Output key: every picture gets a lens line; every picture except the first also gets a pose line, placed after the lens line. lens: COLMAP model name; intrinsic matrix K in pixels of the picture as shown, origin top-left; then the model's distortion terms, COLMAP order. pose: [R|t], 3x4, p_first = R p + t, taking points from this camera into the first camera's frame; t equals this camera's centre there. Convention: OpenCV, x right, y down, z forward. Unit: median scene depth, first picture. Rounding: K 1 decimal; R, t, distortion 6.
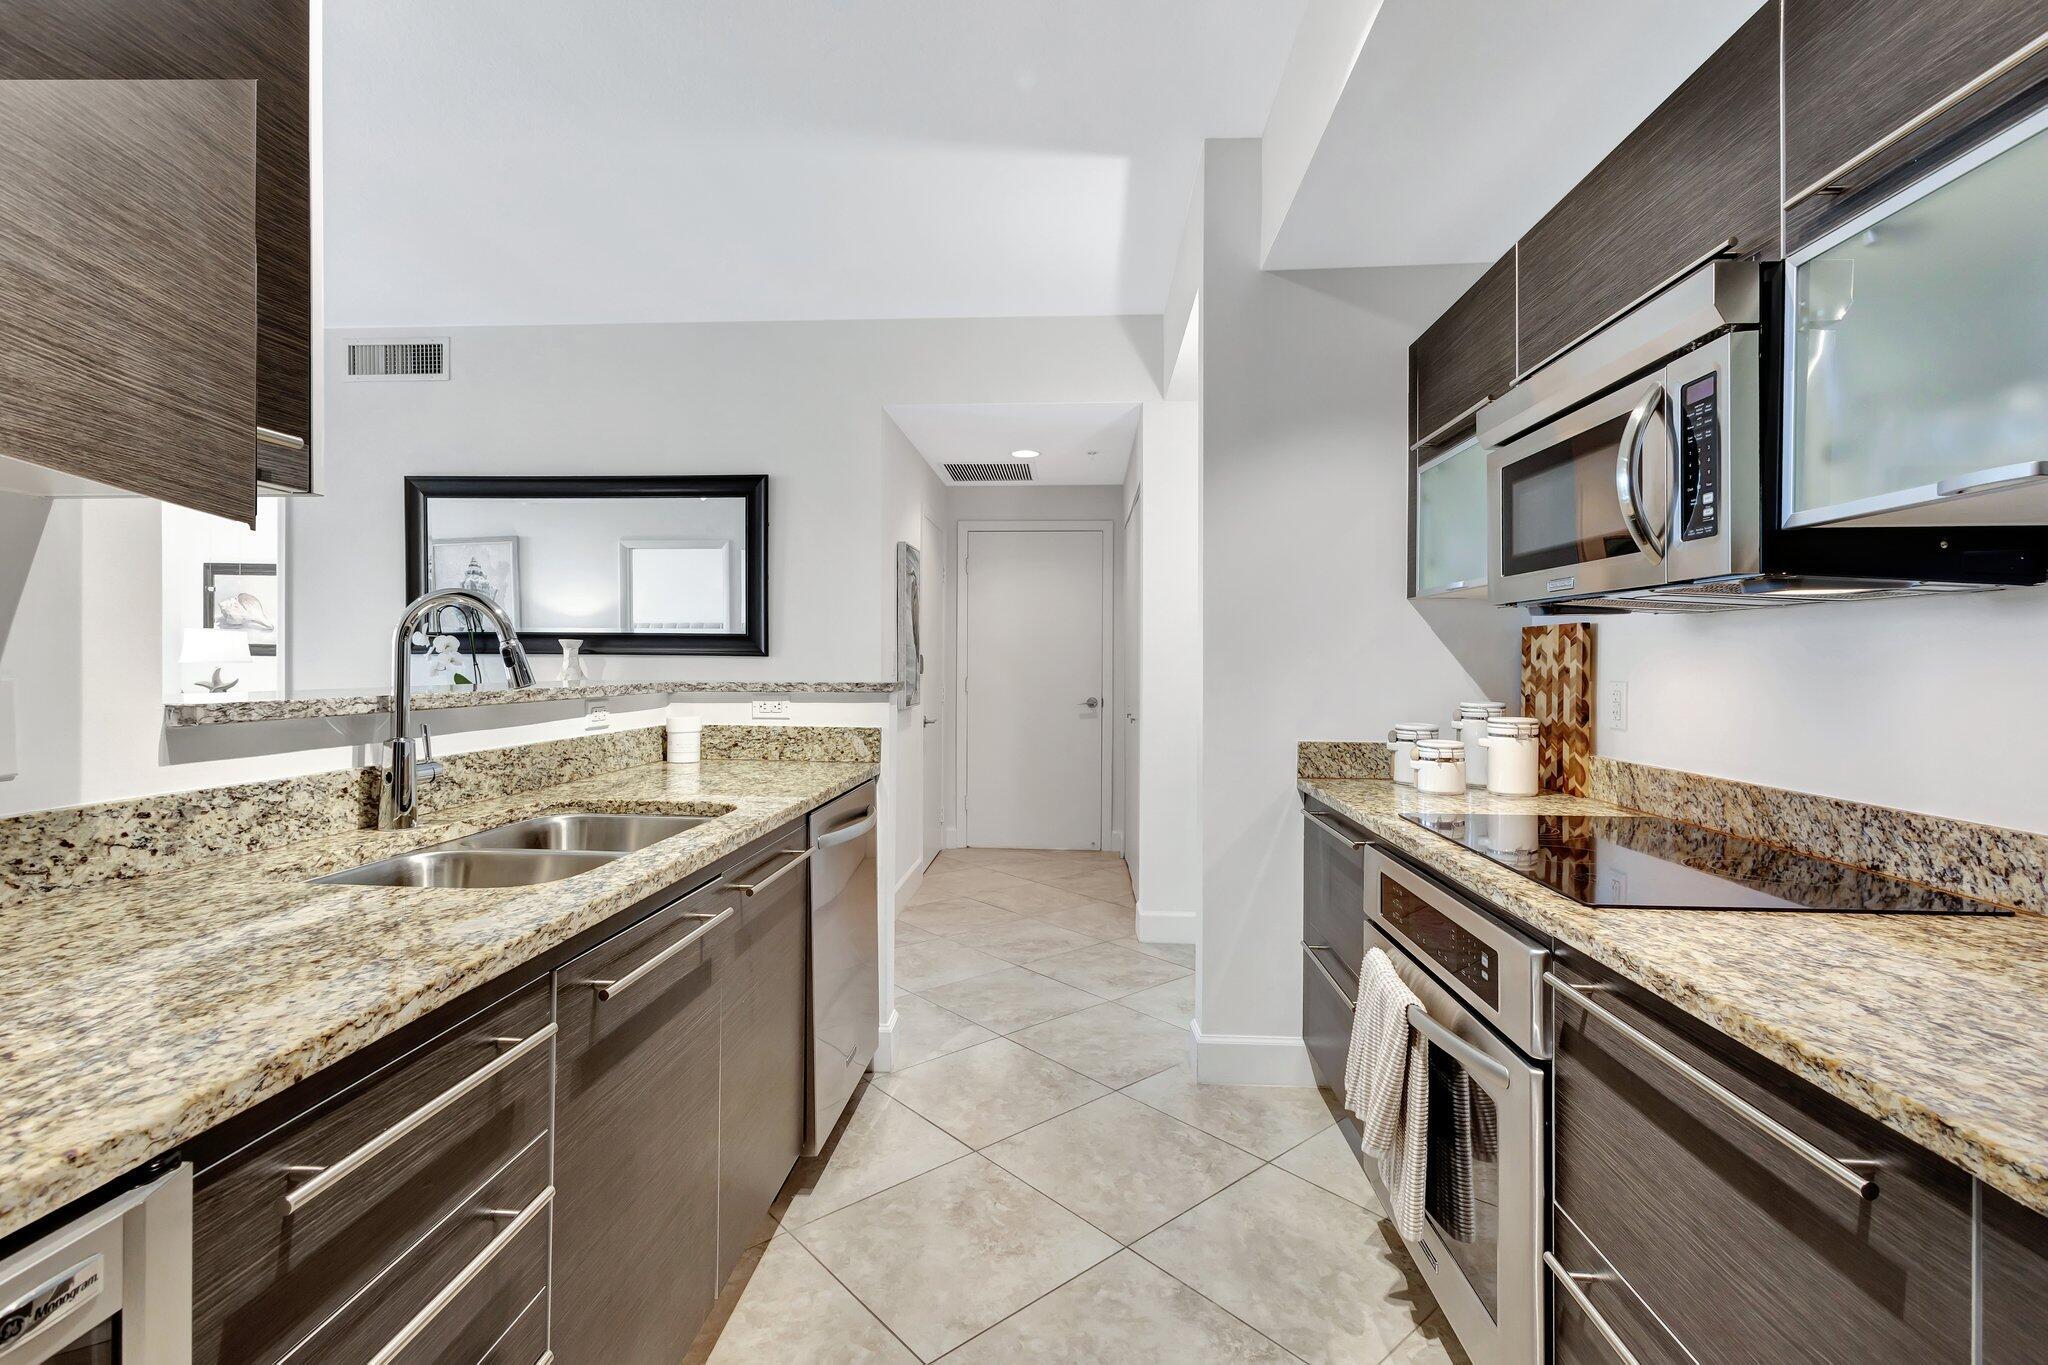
lens RADIAL K [[938.1, 0, 1021.9], [0, 938.1, 674.2], [0, 0, 1]] dist [0.004768, -0.000563]
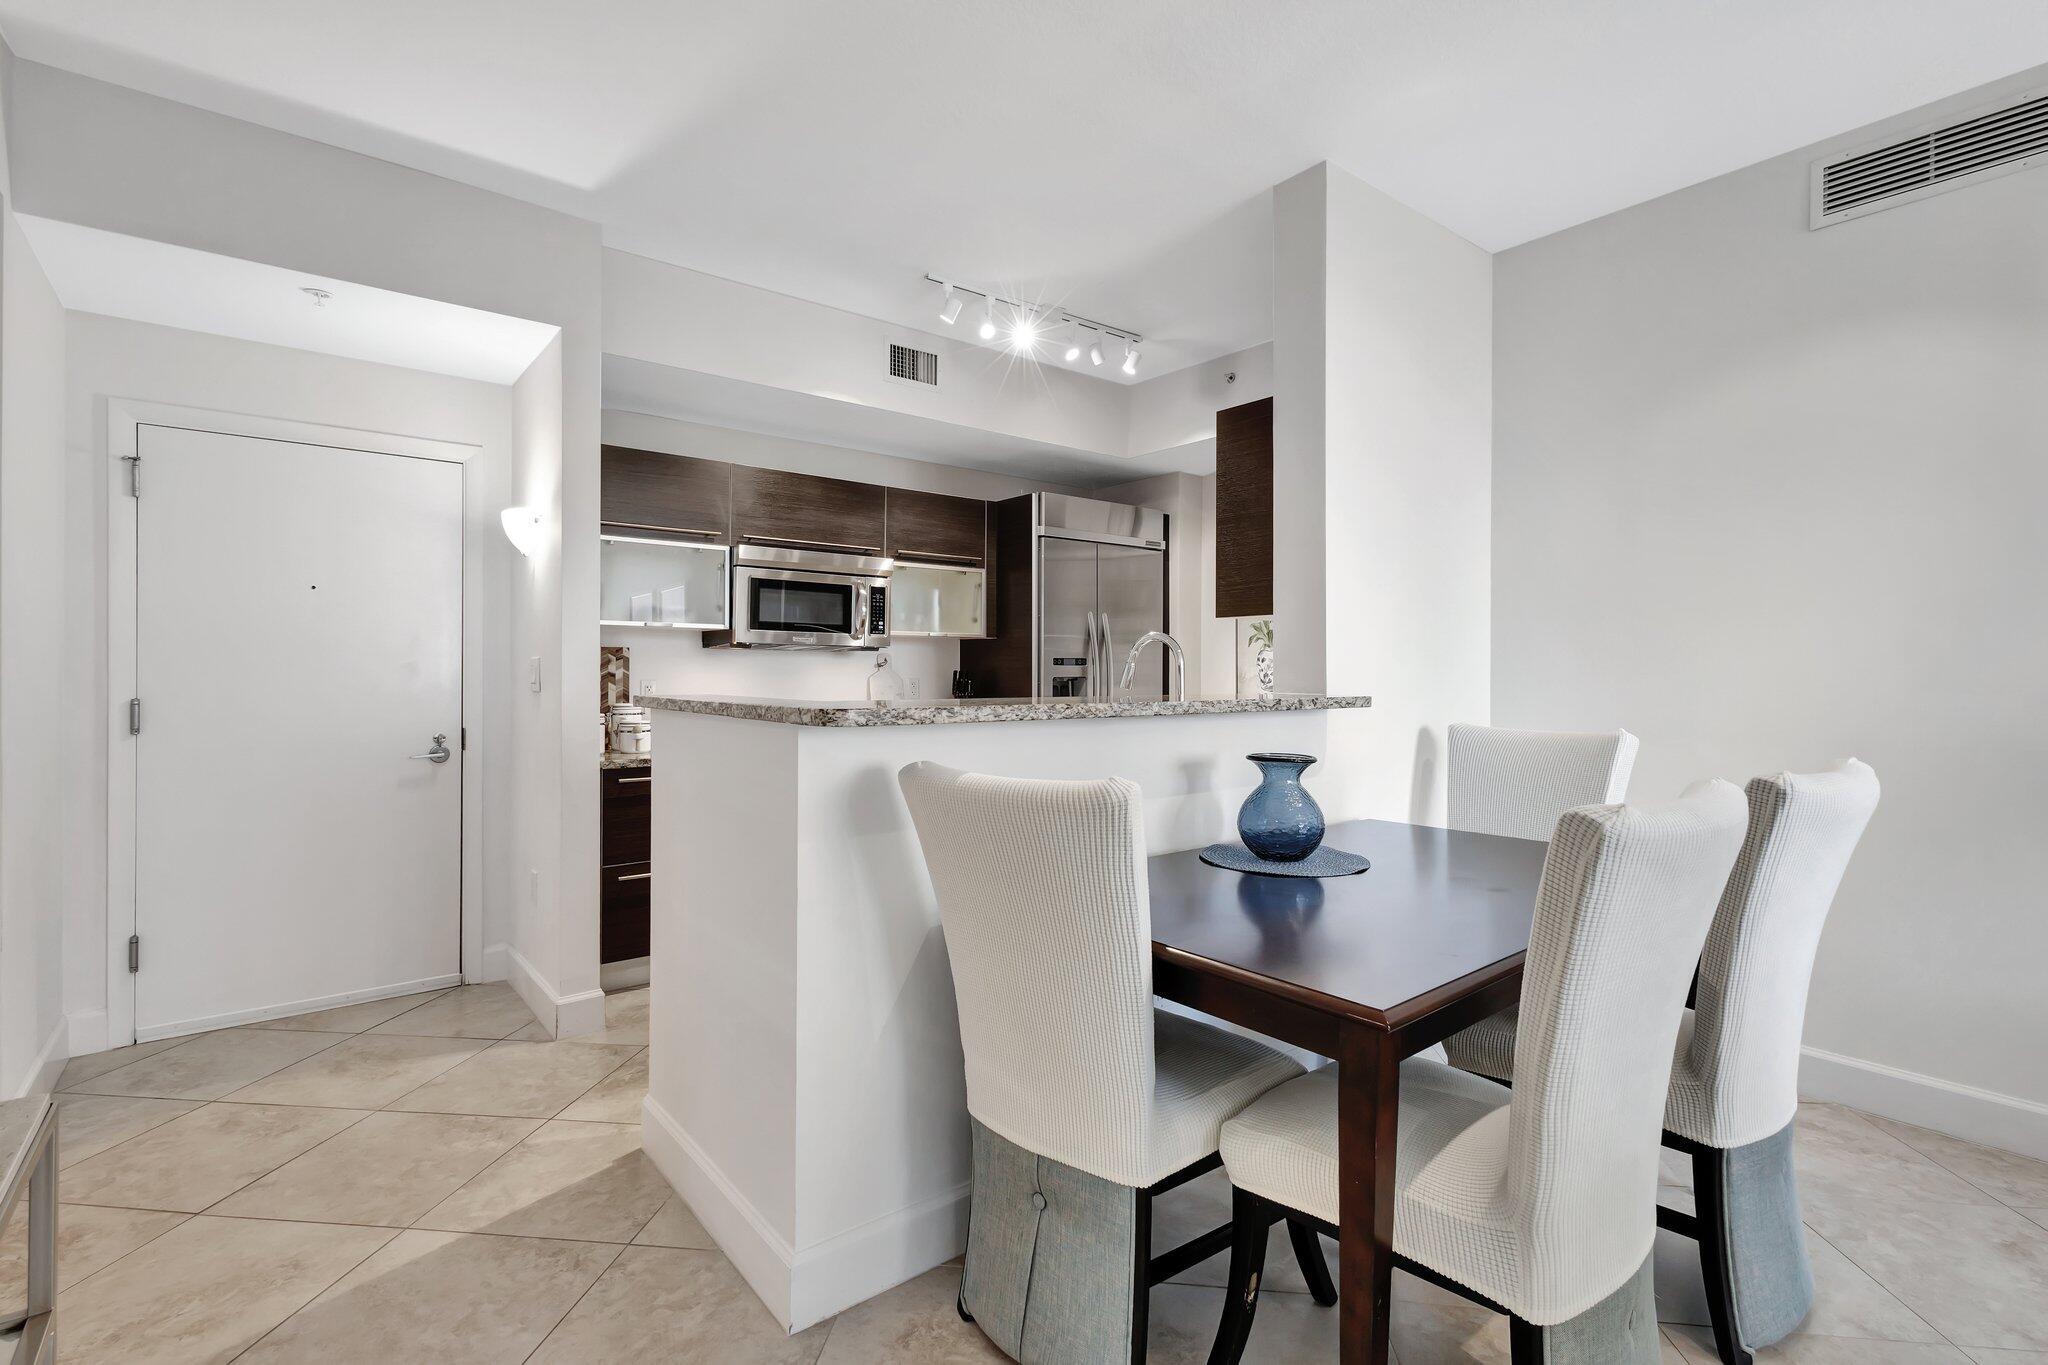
lens RADIAL K [[938.1, 0, 1021.7], [0, 938.1, 674.4], [0, 0, 1]] dist [0.004768, -0.000563]
pose [[-0.669469, -0.007338, 0.742804, -1.887823], [0.003256, 0.999913, 0.012813, -0.039804], [-0.742833, 0.010997, -0.669386, 2.549360]]
